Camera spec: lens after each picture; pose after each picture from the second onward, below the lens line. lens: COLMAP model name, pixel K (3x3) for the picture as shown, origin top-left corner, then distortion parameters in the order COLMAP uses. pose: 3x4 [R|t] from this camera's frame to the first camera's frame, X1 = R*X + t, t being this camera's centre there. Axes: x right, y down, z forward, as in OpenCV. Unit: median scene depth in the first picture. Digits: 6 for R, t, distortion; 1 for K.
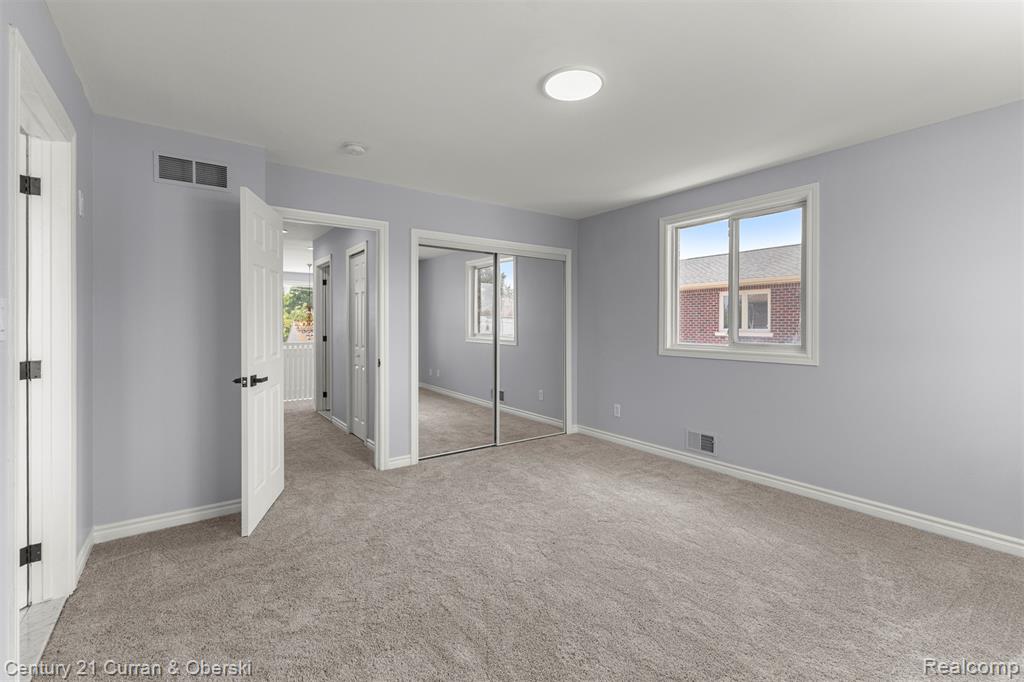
lens RADIAL K [[440.8, 0, 510.6], [0, 440.8, 338.3], [0, 0, 1]] dist [0.008068, -0.000305]
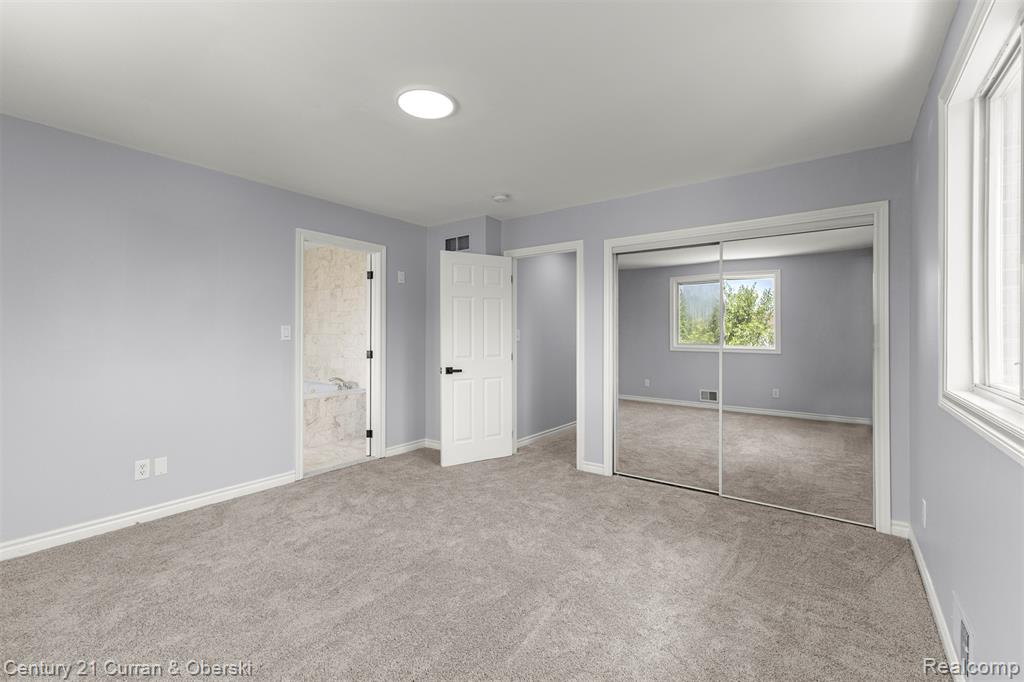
lens RADIAL K [[440.8, 0, 510.6], [0, 440.8, 338.3], [0, 0, 1]] dist [0.008068, -0.000305]
pose [[0.316201, 0.012205, -0.948614, 0.732003], [-0.030522, 0.999530, 0.002687, -0.022388], [0.948201, 0.028104, 0.316425, 0.528302]]
